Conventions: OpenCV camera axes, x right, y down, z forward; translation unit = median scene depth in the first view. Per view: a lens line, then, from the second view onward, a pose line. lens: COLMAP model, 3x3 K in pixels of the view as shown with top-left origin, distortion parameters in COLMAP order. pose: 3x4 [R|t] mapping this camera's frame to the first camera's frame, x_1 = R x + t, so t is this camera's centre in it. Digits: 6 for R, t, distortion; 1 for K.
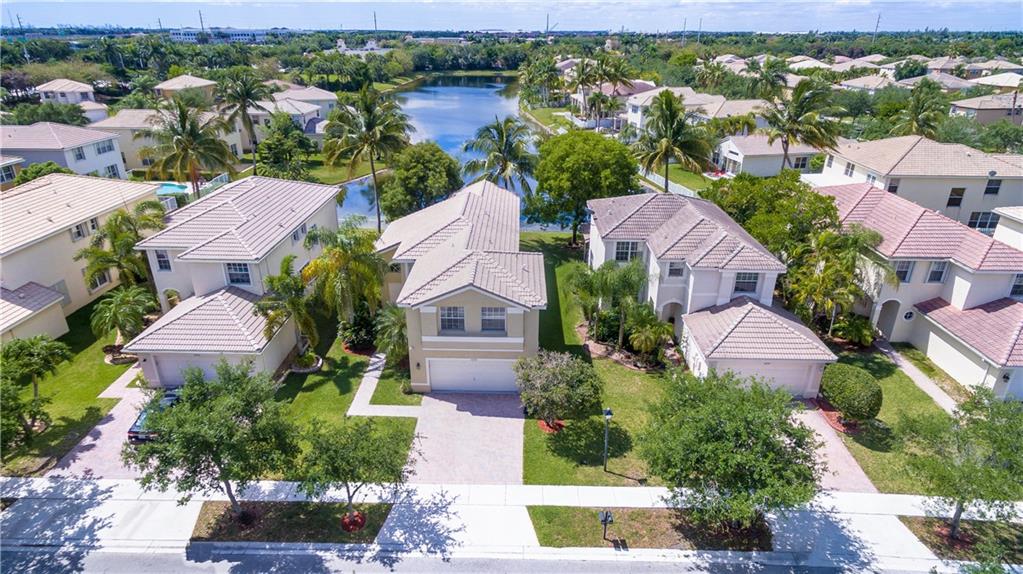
lens RADIAL K [[594.4, 0, 505.3], [0, 594.4, 288.4], [0, 0, 1]] dist [0.001664, 0.006482]
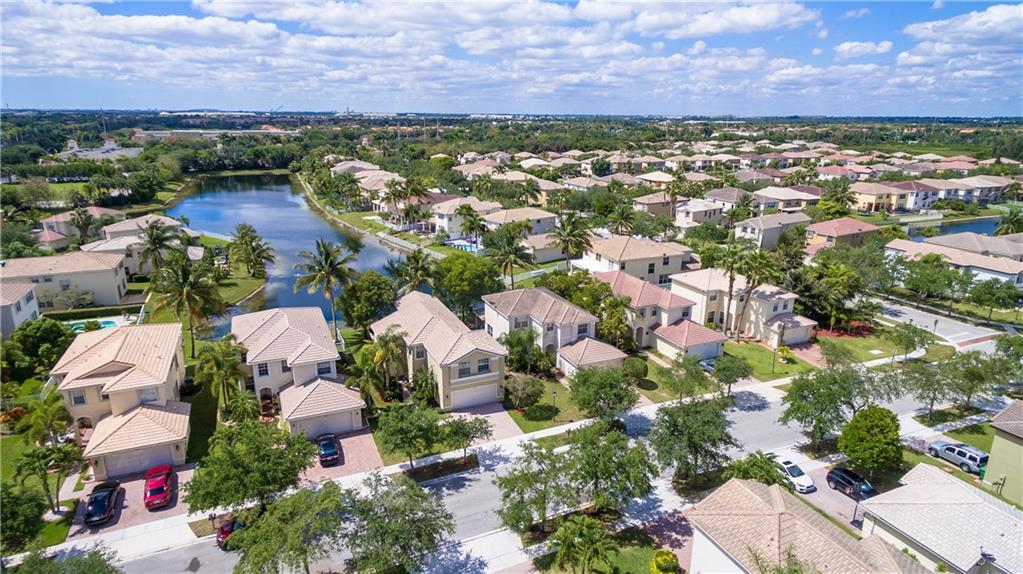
lens RADIAL K [[594.4, 0, 510.6], [0, 594.4, 286.7], [0, 0, 1]] dist [0.001664, 0.006482]
pose [[0.904665, -0.119270, 0.409091, -0.619478], [0.167034, 0.982456, -0.082946, -0.022416], [-0.392021, 0.143370, 0.908716, -0.769284]]
